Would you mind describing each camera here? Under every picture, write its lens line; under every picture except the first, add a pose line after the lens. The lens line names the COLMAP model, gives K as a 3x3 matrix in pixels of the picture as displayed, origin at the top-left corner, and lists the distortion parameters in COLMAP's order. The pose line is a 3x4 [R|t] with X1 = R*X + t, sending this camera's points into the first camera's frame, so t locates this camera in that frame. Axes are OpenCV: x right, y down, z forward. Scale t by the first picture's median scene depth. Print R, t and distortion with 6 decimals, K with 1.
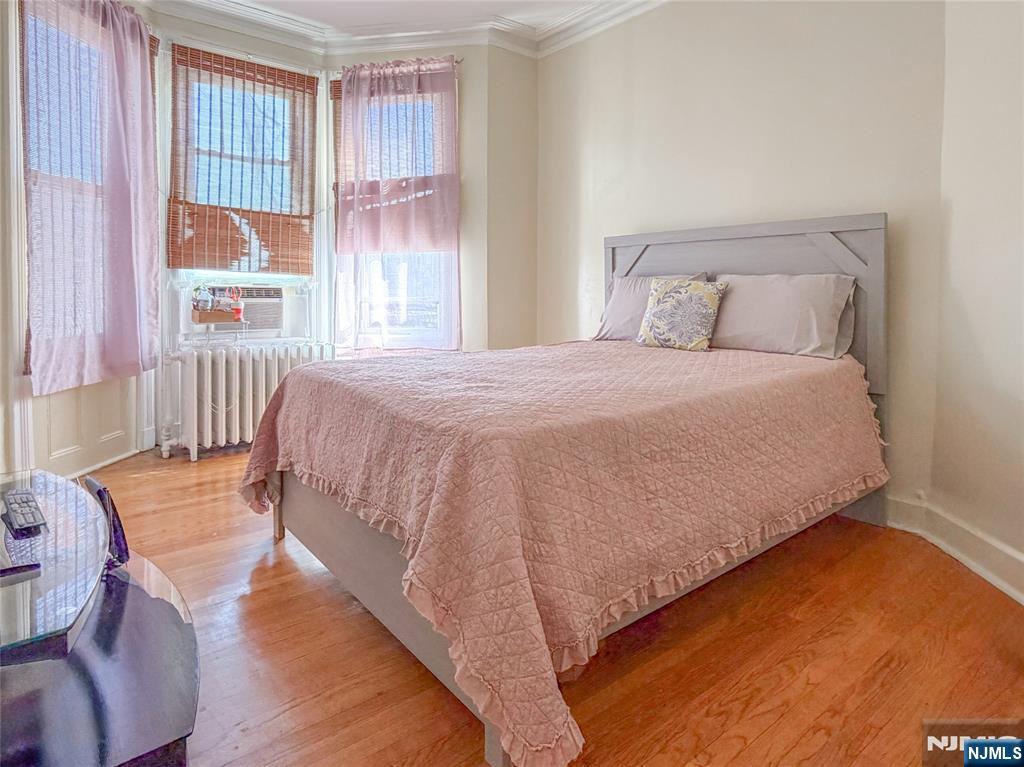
lens RADIAL K [[580.3, 0, 512.0], [0, 580.3, 383.5], [0, 0, 1]] dist [-0.001172, -0.000080]
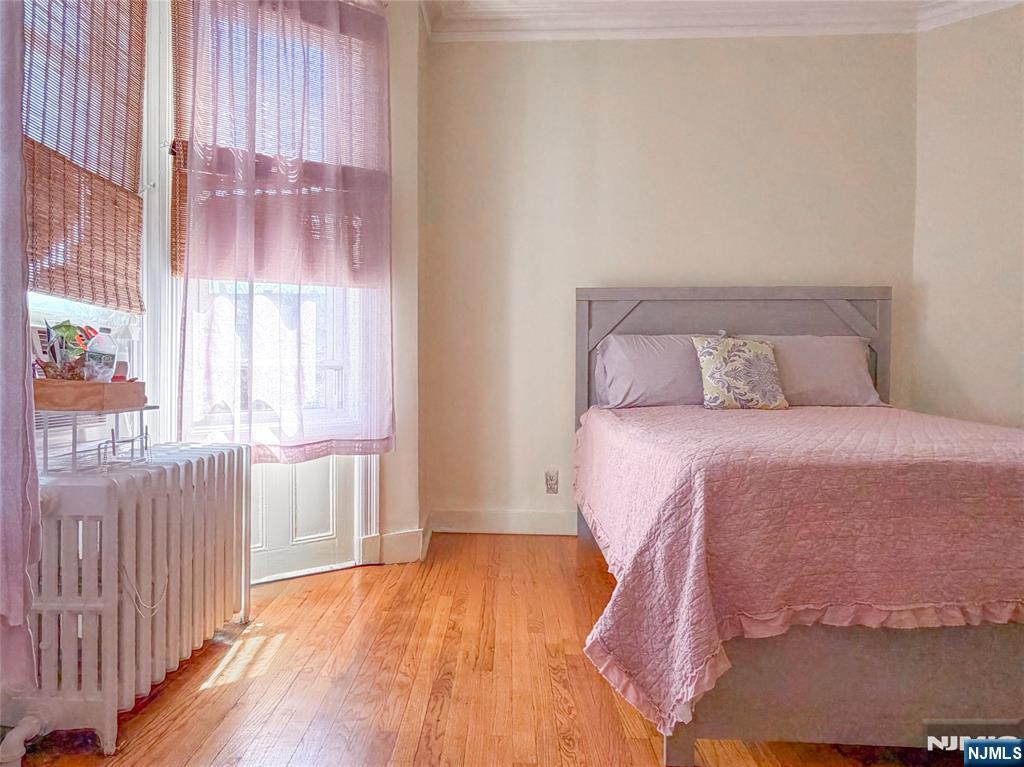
lens RADIAL K [[660.0, 0, 512.0], [0, 660.0, 383.5], [0, 0, 1]] dist [0.002215, 0.000860]
pose [[0.650260, -0.023570, 0.759346, -0.700111], [0.123552, 0.989493, -0.075089, -0.061060], [-0.749598, 0.142646, 0.646340, 0.523003]]
